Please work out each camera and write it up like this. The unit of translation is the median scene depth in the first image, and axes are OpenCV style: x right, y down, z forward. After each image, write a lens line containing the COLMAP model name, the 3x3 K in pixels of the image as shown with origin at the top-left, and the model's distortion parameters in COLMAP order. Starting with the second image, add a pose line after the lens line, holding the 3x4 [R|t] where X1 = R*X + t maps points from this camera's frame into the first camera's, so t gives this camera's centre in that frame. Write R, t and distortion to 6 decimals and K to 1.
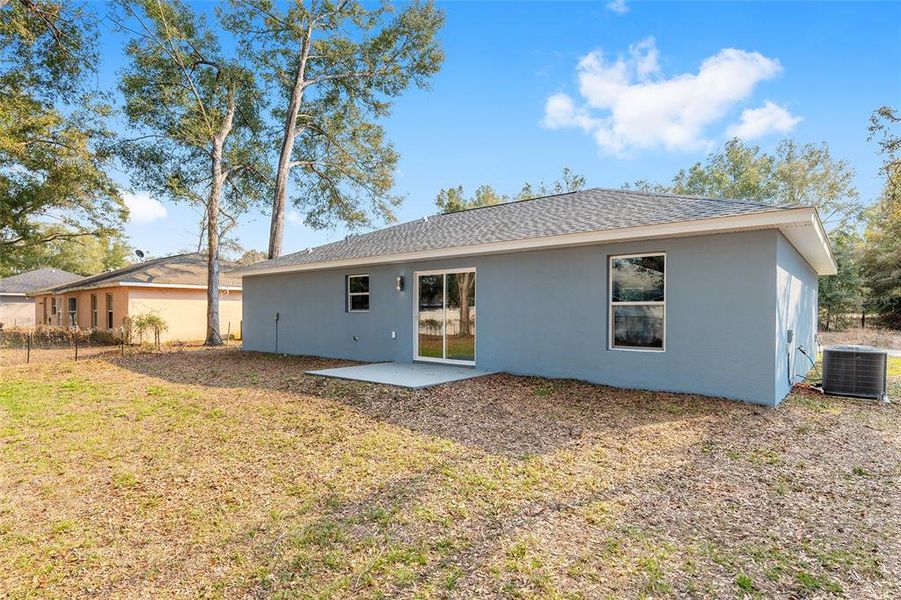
lens RADIAL K [[503.9, 0, 450.5], [0, 503.9, 300.0], [0, 0, 1]] dist [-0.002870, 0.000879]
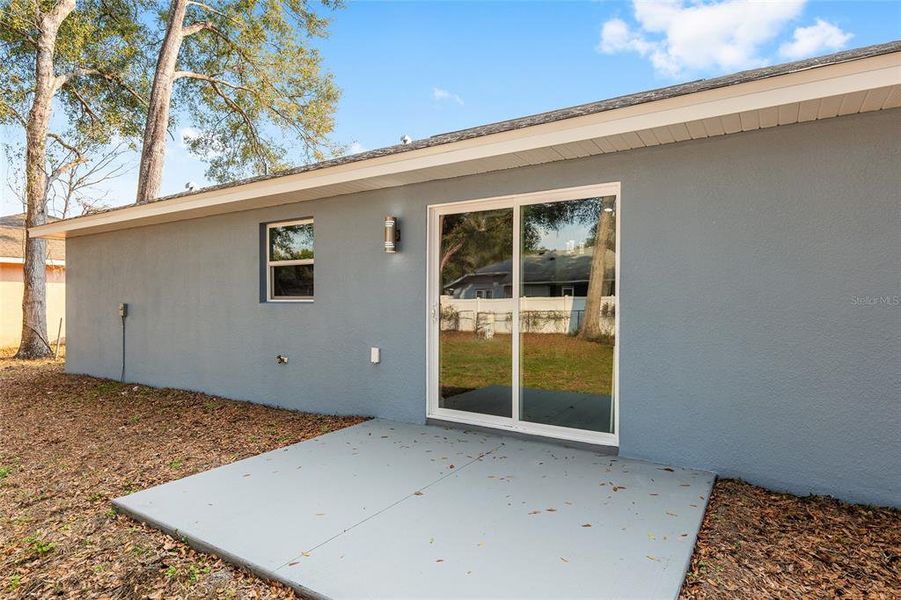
lens RADIAL K [[503.9, 0, 450.5], [0, 503.9, 300.0], [0, 0, 1]] dist [-0.002870, 0.000879]
pose [[0.990499, 0.000866, 0.137515, -0.065499], [-0.003856, 0.999762, 0.021480, 0.007577], [-0.137464, -0.021806, 0.990267, 0.343839]]
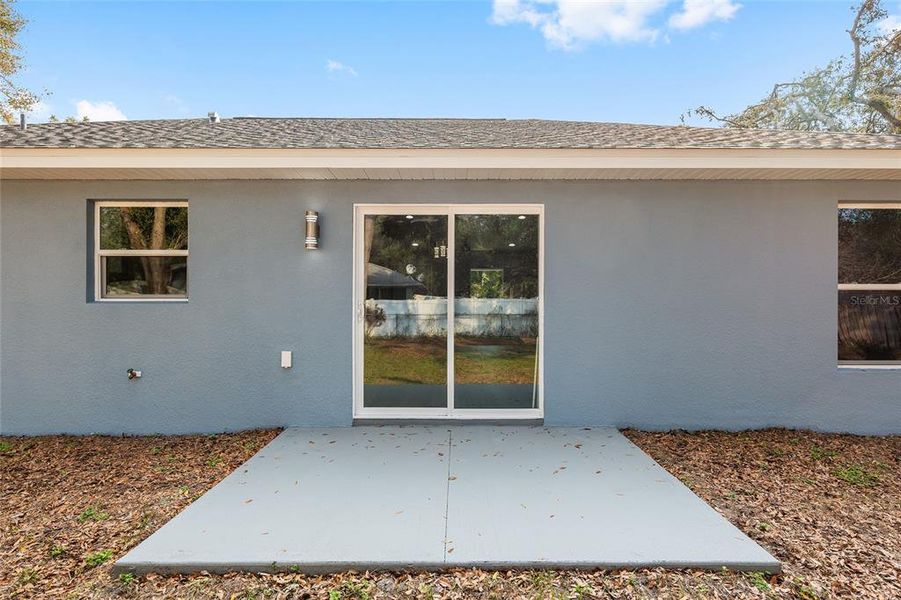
lens RADIAL K [[514.9, 0, 450.5], [0, 514.9, 300.0], [0, 0, 1]] dist [0.000270, 0.000880]
pose [[0.754036, 0.003951, 0.656821, -0.170066], [-0.015576, 0.999808, 0.011867, 0.009504], [-0.656648, -0.019179, 0.753953, 0.371270]]
